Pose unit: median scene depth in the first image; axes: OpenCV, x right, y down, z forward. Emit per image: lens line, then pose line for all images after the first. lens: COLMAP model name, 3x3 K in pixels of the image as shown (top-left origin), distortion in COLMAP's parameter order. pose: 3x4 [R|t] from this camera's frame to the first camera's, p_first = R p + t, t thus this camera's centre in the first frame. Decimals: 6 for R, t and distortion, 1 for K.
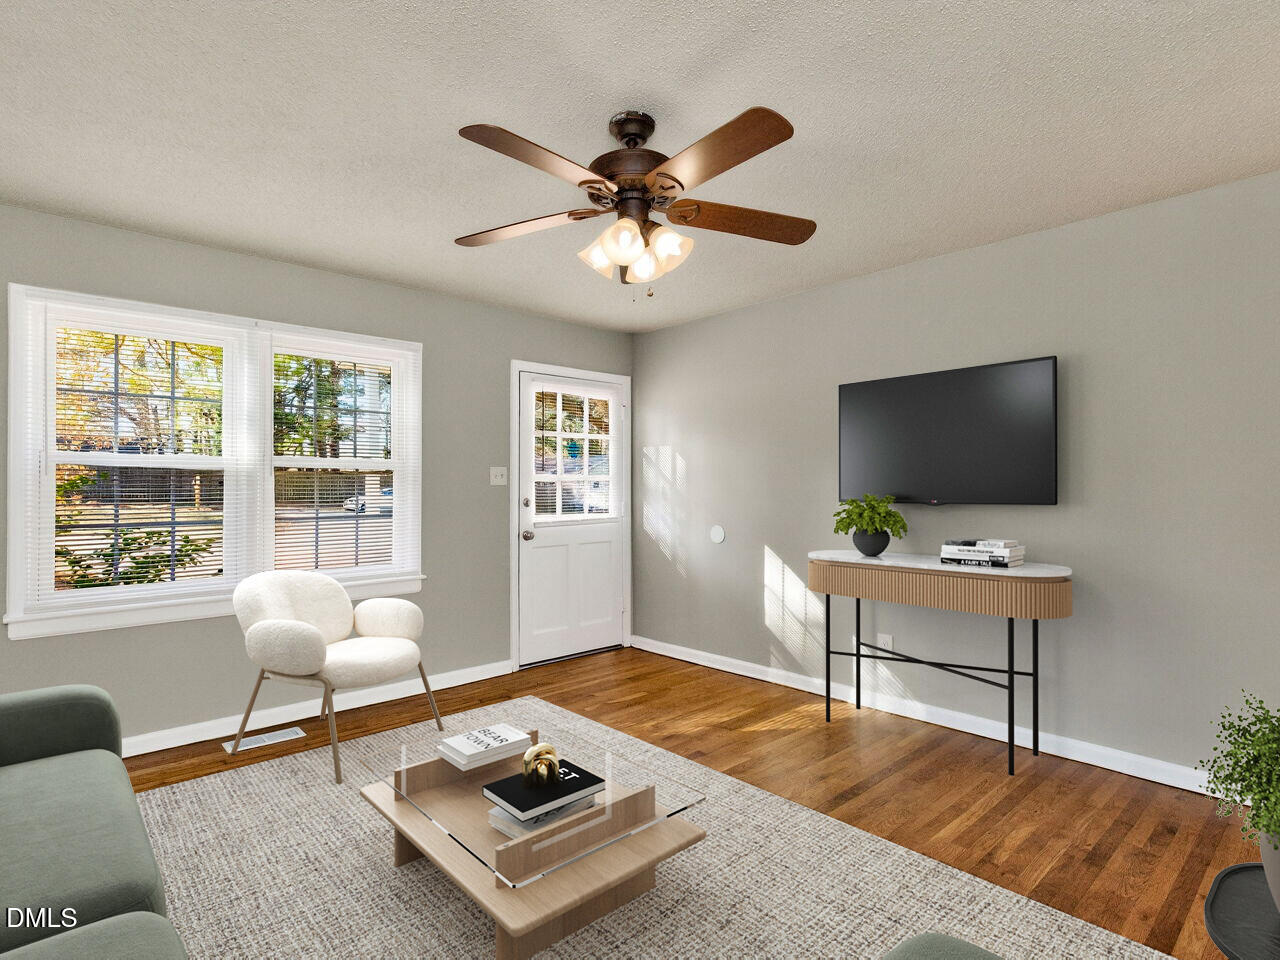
lens RADIAL K [[680.1, 0, 640.0], [0, 680.1, 480.0], [0, 0, 1]] dist [-0.002741, -0.001595]
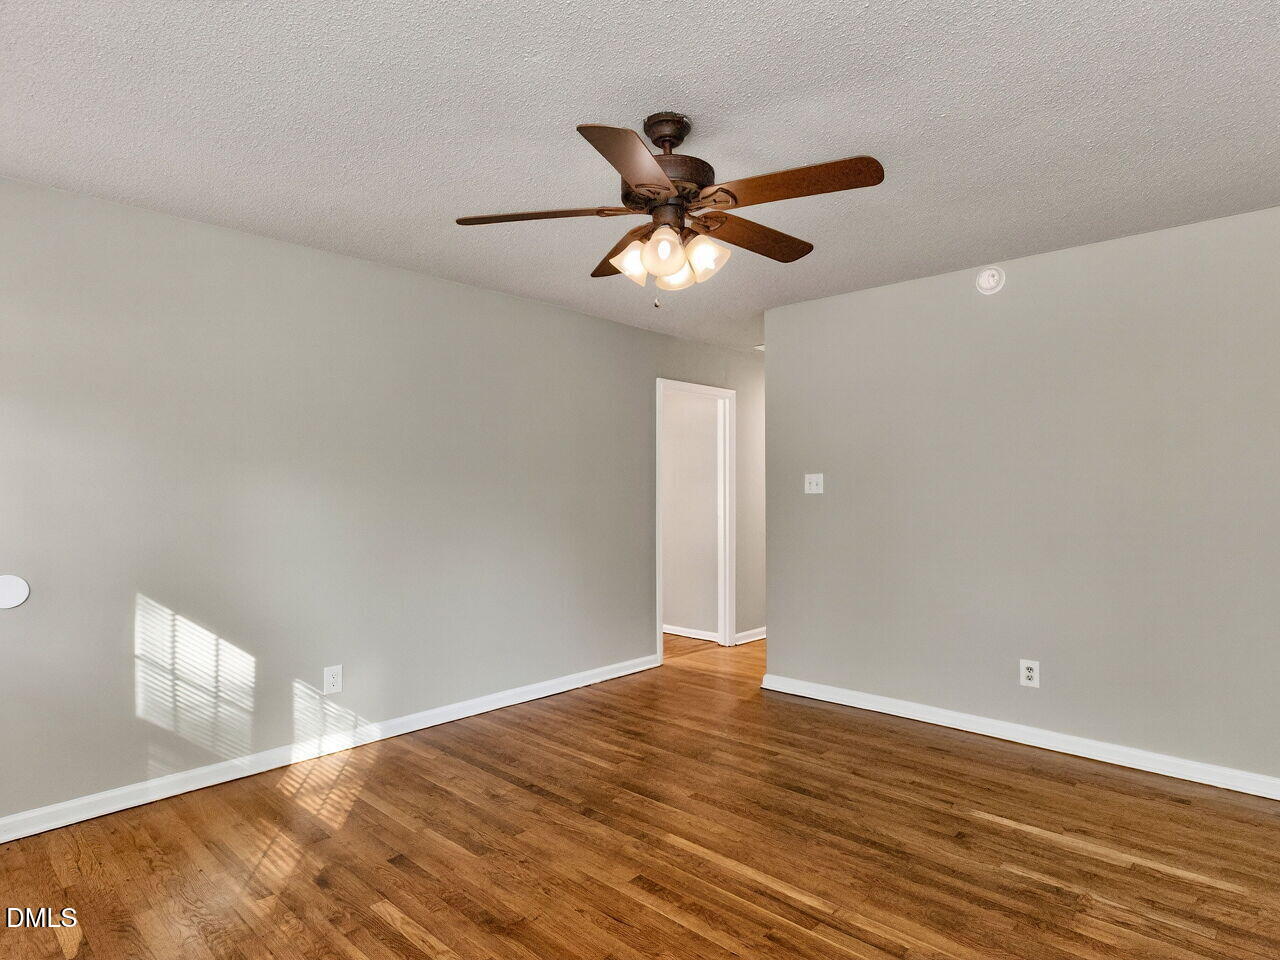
lens RADIAL K [[717.5, 0, 640.0], [0, 717.5, 480.0], [0, 0, 1]] dist [-0.001828, -0.001984]
pose [[-0.071370, 0.020186, 0.997246, -0.650239], [-0.001259, 0.999793, -0.020327, 0.004528], [-0.997449, -0.002706, -0.071330, 0.720430]]
